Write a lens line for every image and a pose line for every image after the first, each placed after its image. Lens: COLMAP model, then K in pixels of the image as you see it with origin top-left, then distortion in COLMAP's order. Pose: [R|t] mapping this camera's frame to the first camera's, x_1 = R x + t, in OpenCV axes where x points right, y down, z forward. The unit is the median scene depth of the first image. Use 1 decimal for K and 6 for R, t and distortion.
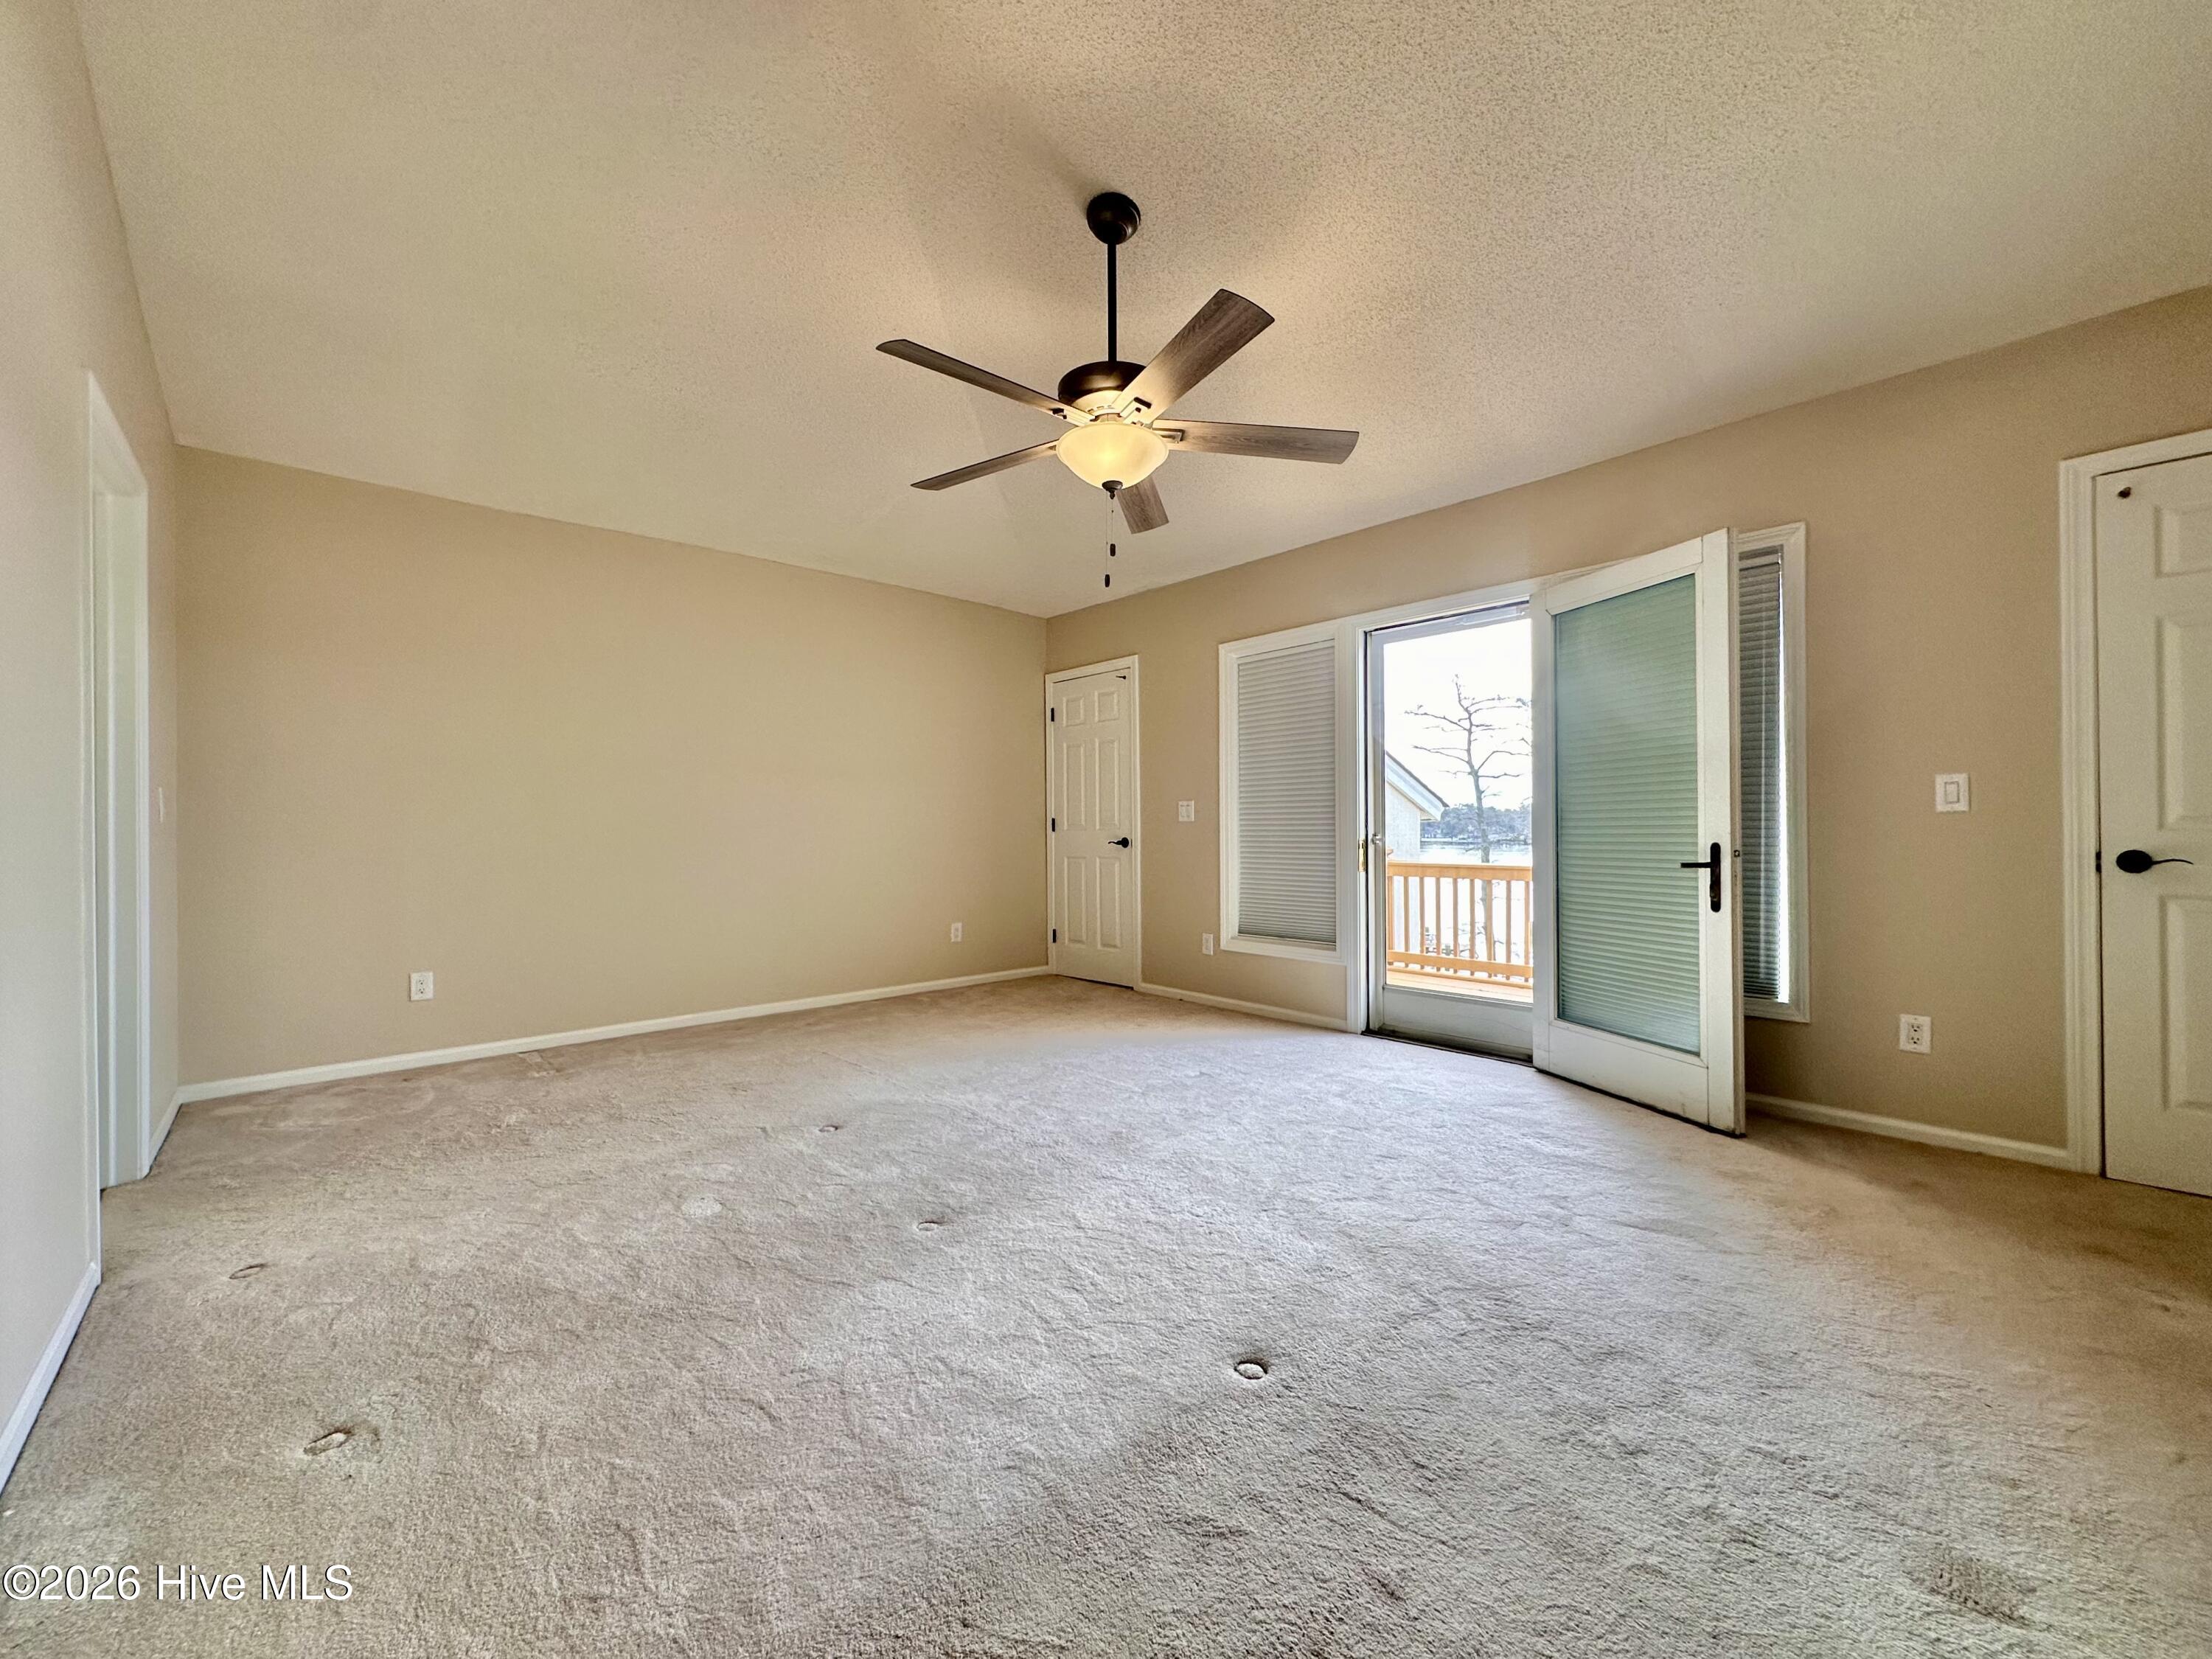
lens RADIAL K [[882.7, 0, 1106.0], [0, 882.7, 829.5], [0, 0, 1]] dist [-0.000044, 0.000237]
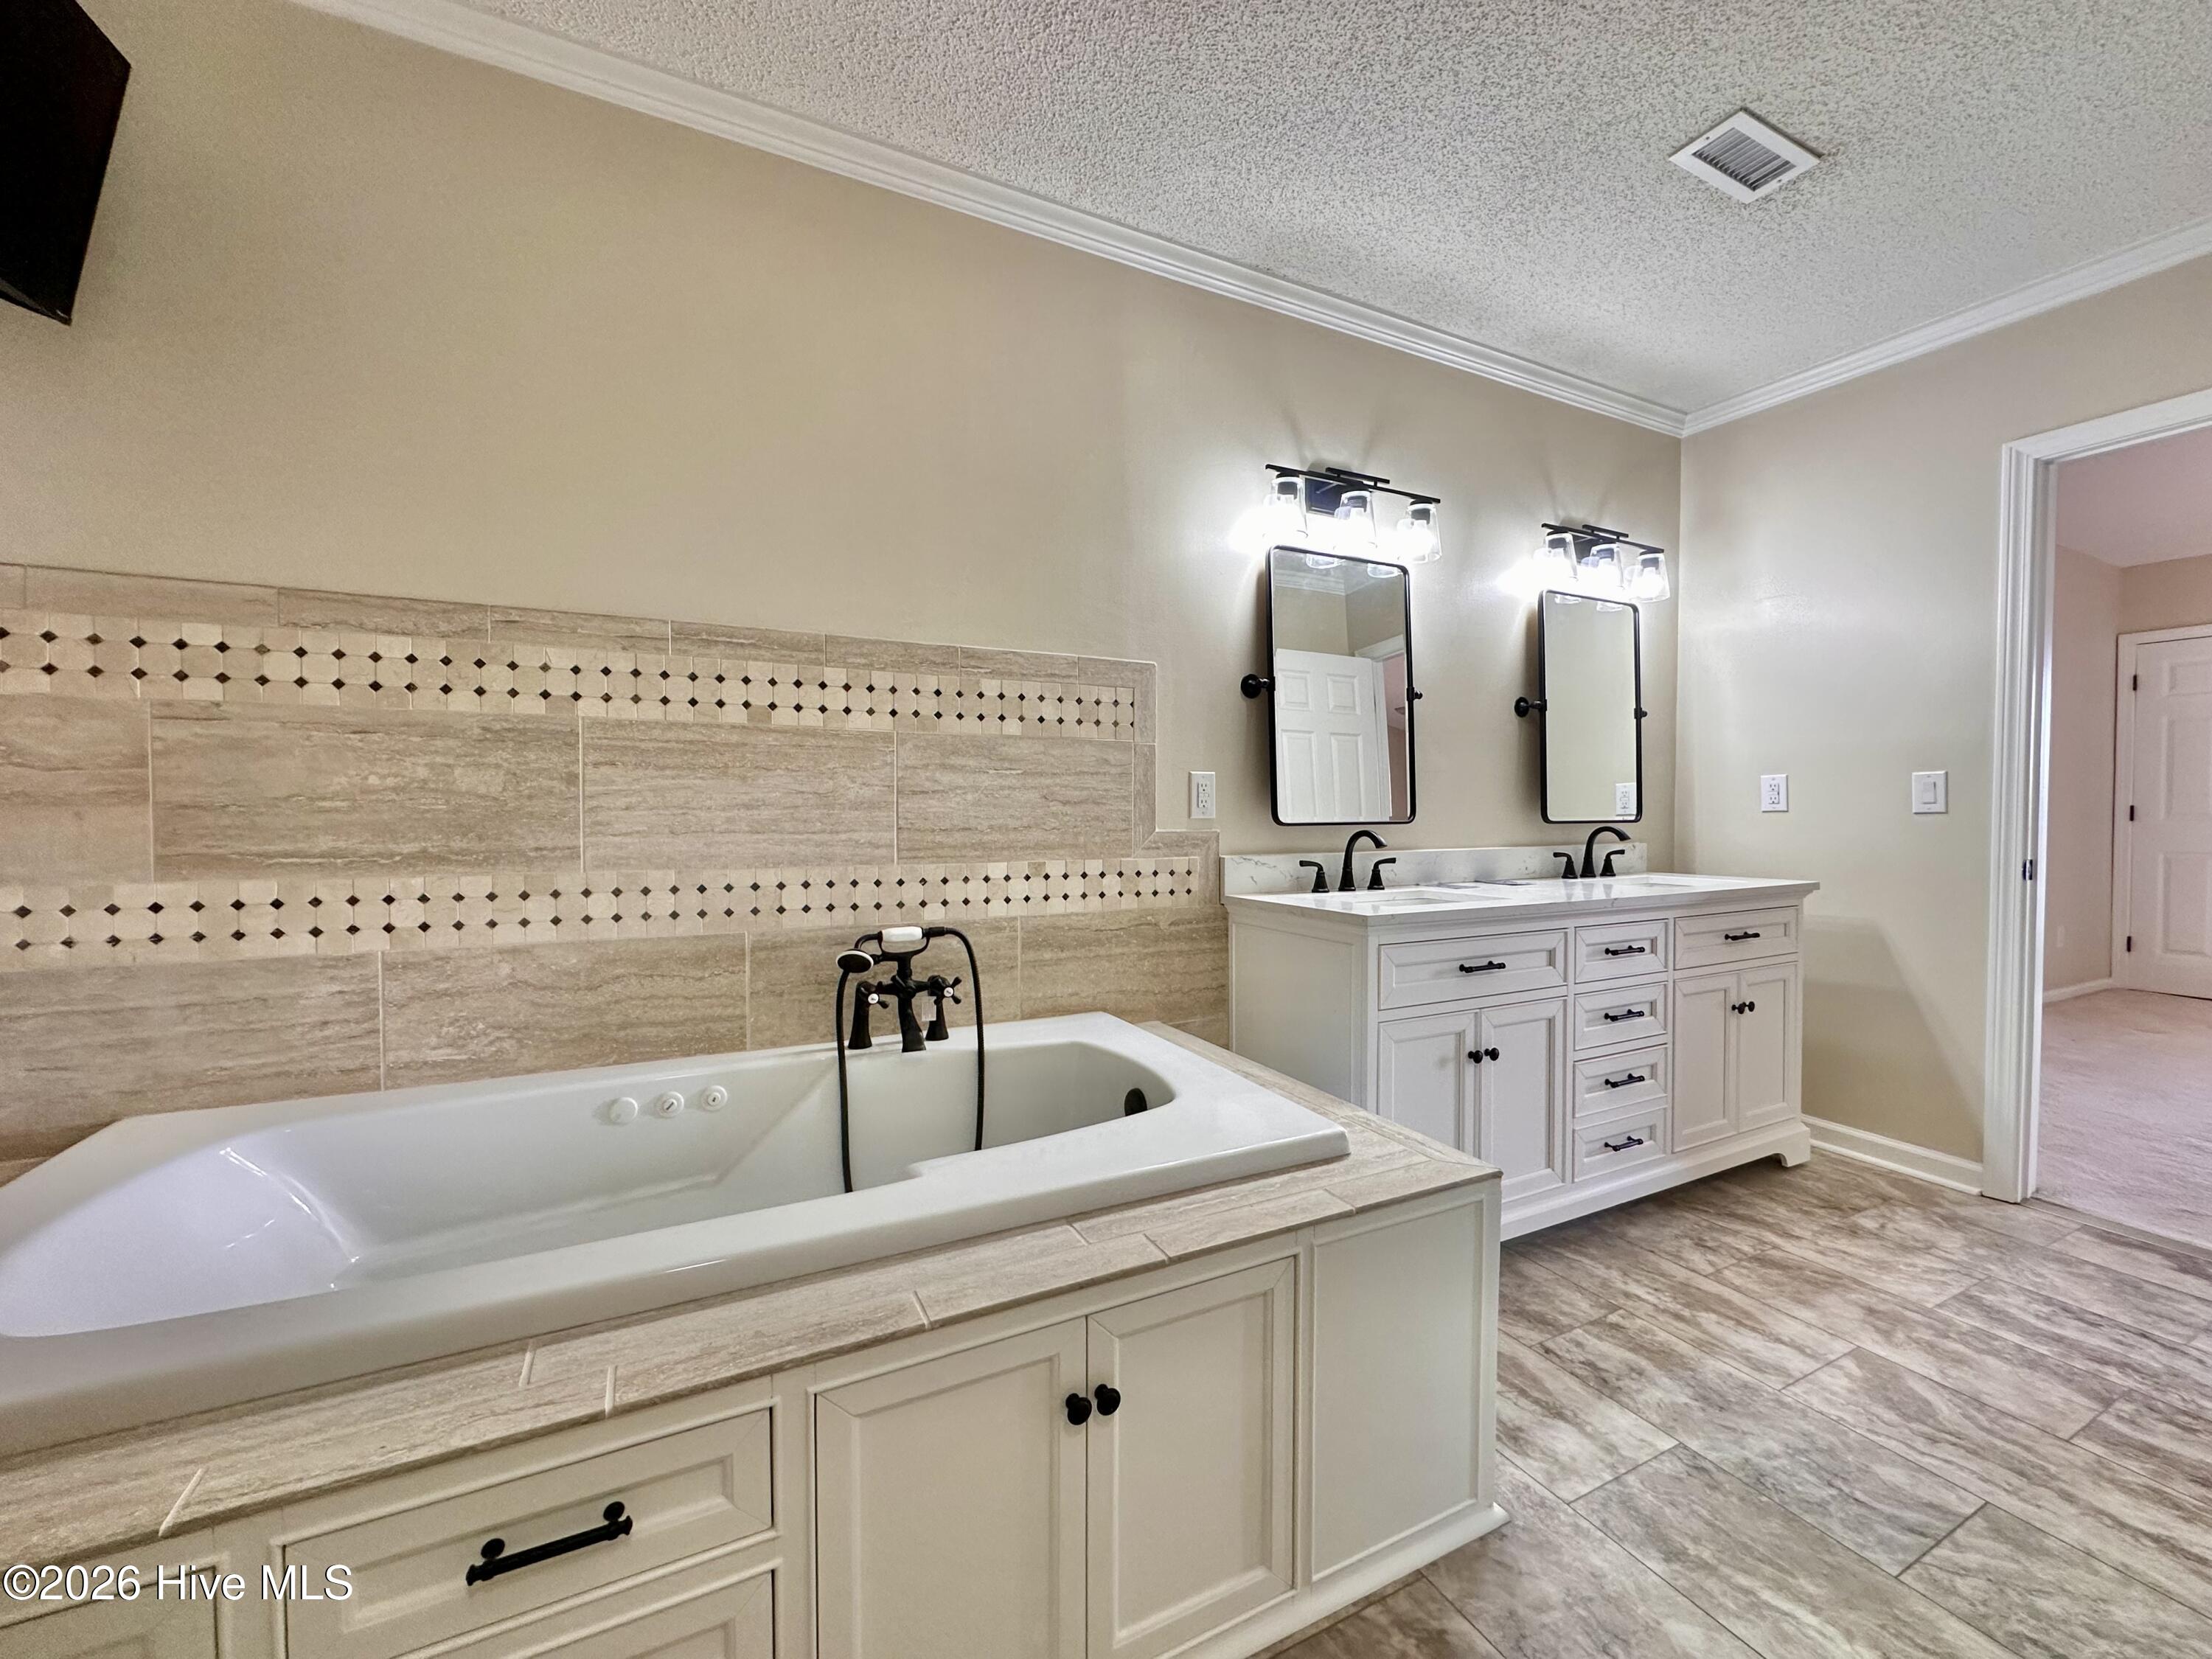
lens RADIAL K [[882.7, 0, 1106.0], [0, 882.7, 829.5], [0, 0, 1]] dist [-0.000044, 0.000237]
pose [[0.970395, 0.017042, -0.240920, -1.198276], [-0.010973, 0.999588, 0.026508, -0.001410], [0.241272, -0.023080, 0.970183, -0.102325]]
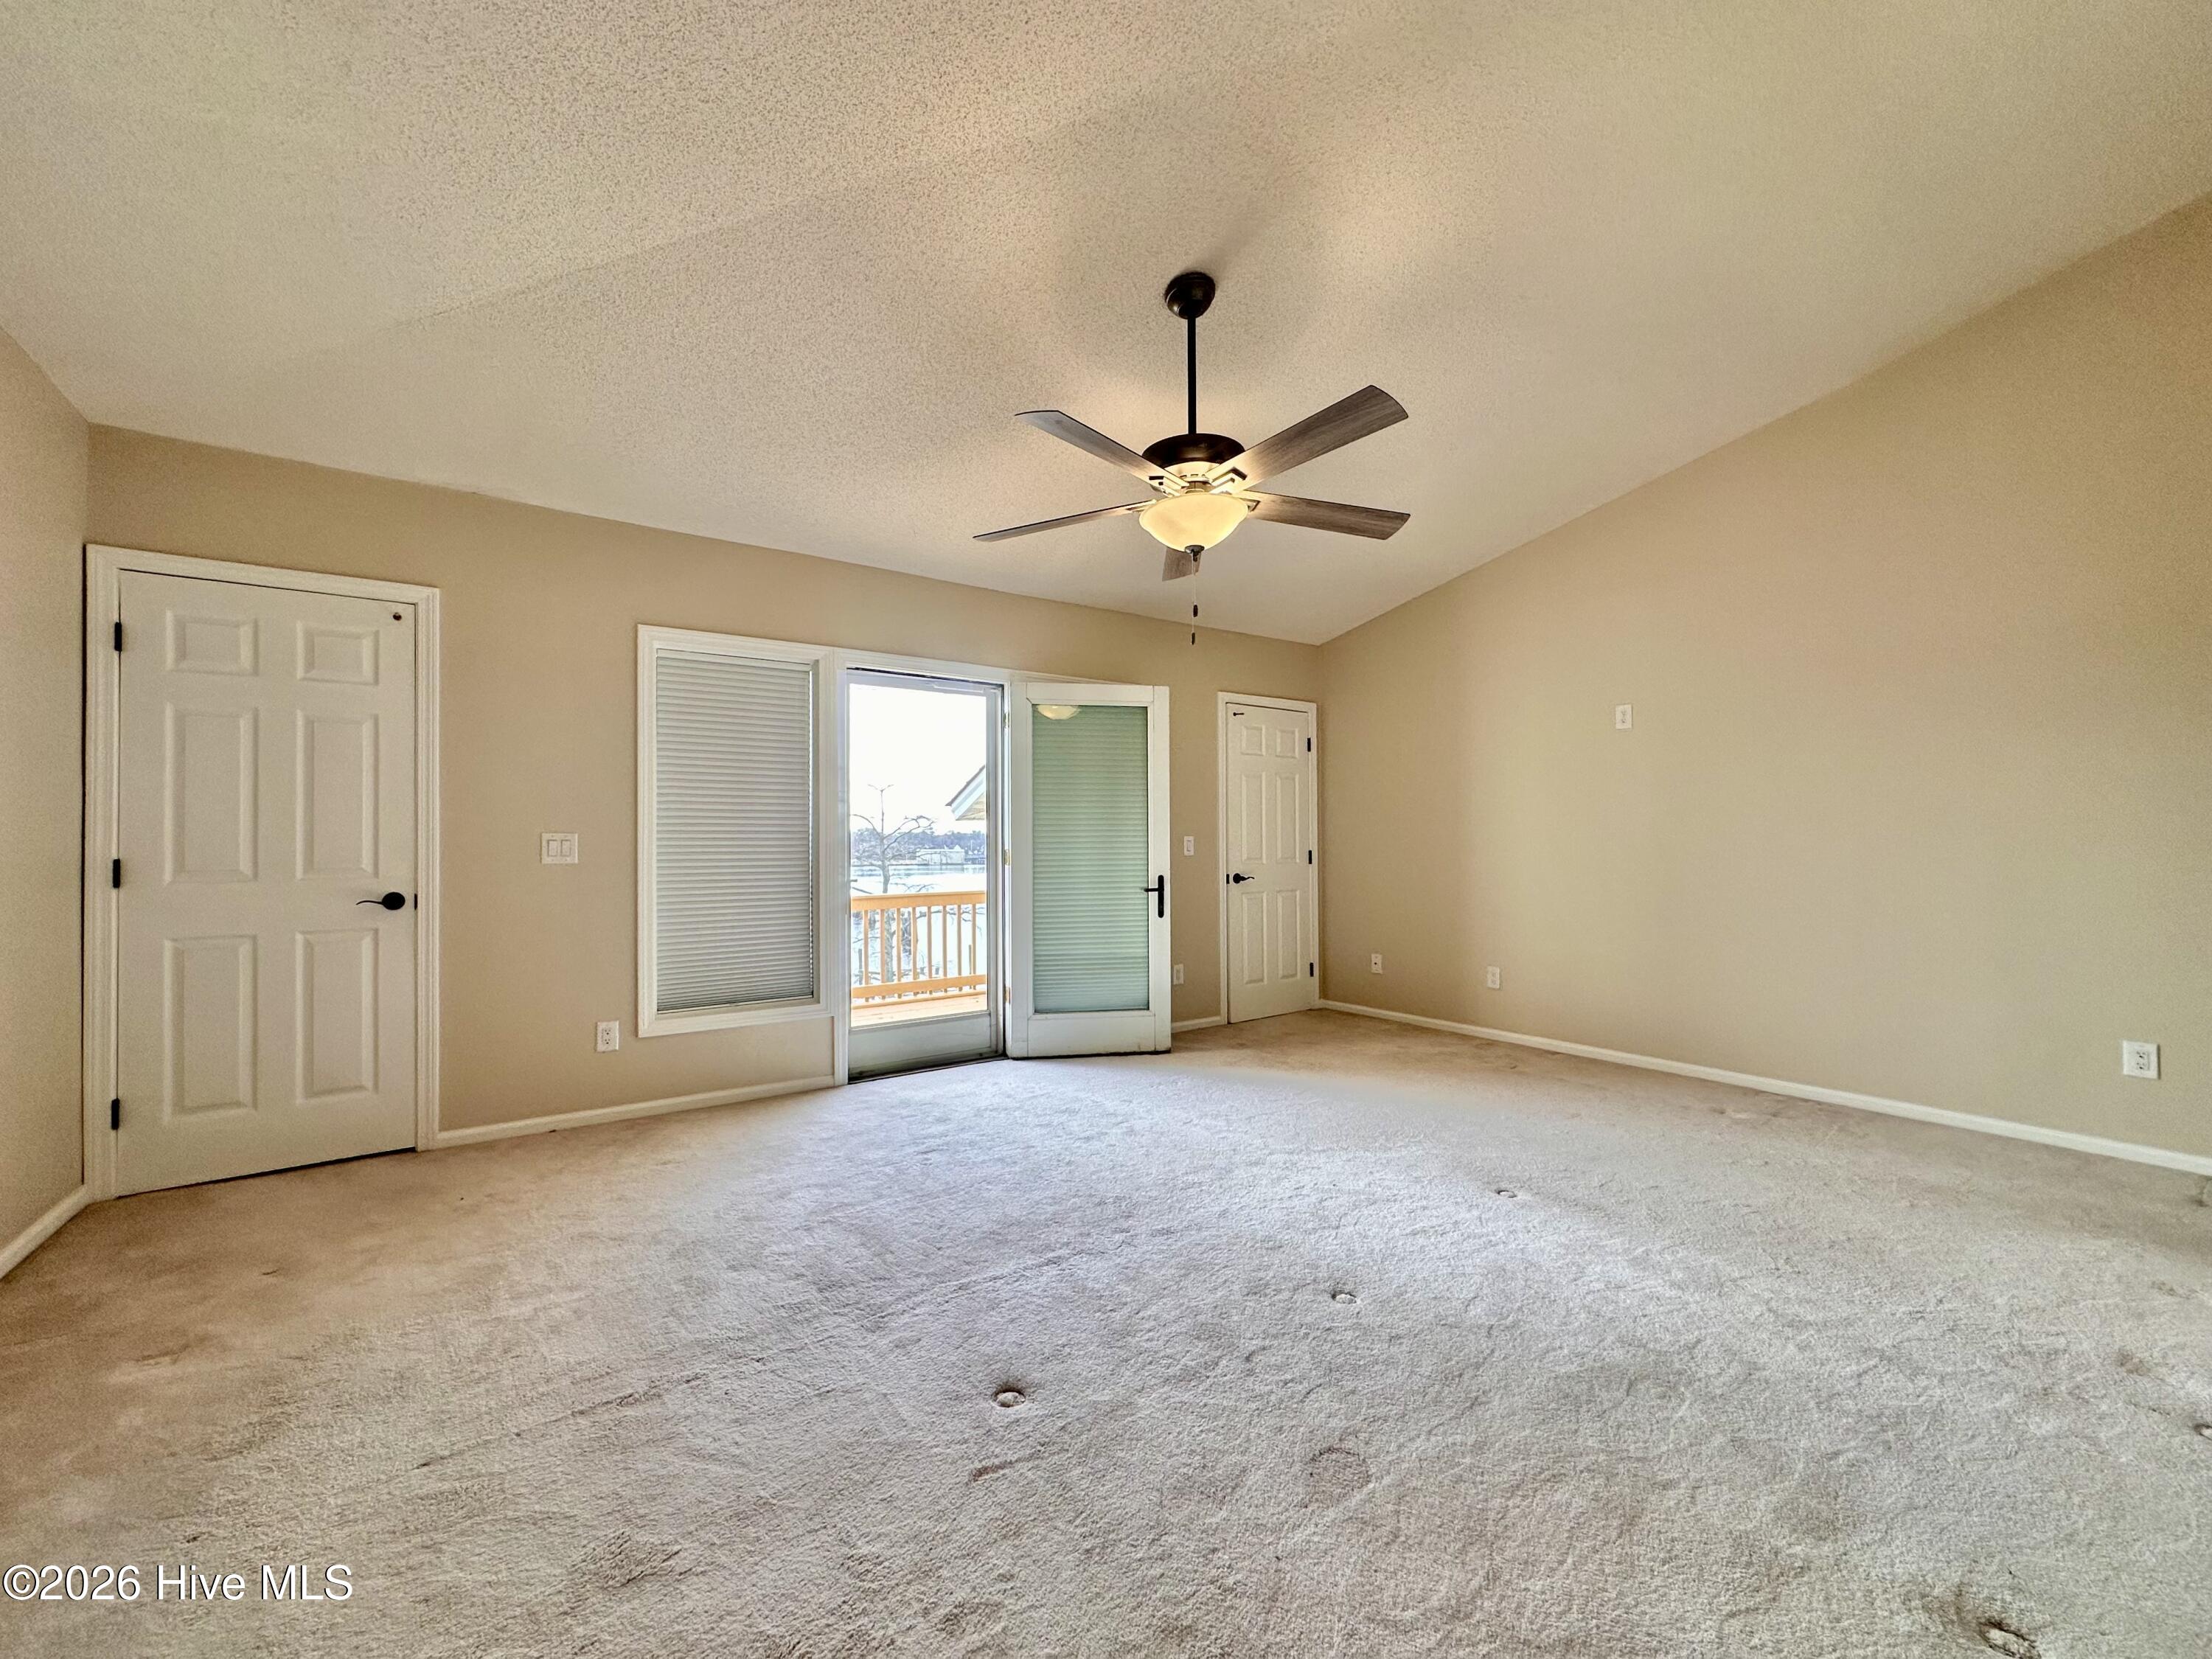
lens RADIAL K [[888.2, 0, 1106.0], [0, 888.2, 829.5], [0, 0, 1]] dist [-0.002312, -0.000099]
pose [[0.131493, 0.022288, 0.991067, -0.664328], [0.004452, 0.999724, -0.023073, -0.022478], [-0.991307, 0.007446, 0.131358, 0.619813]]
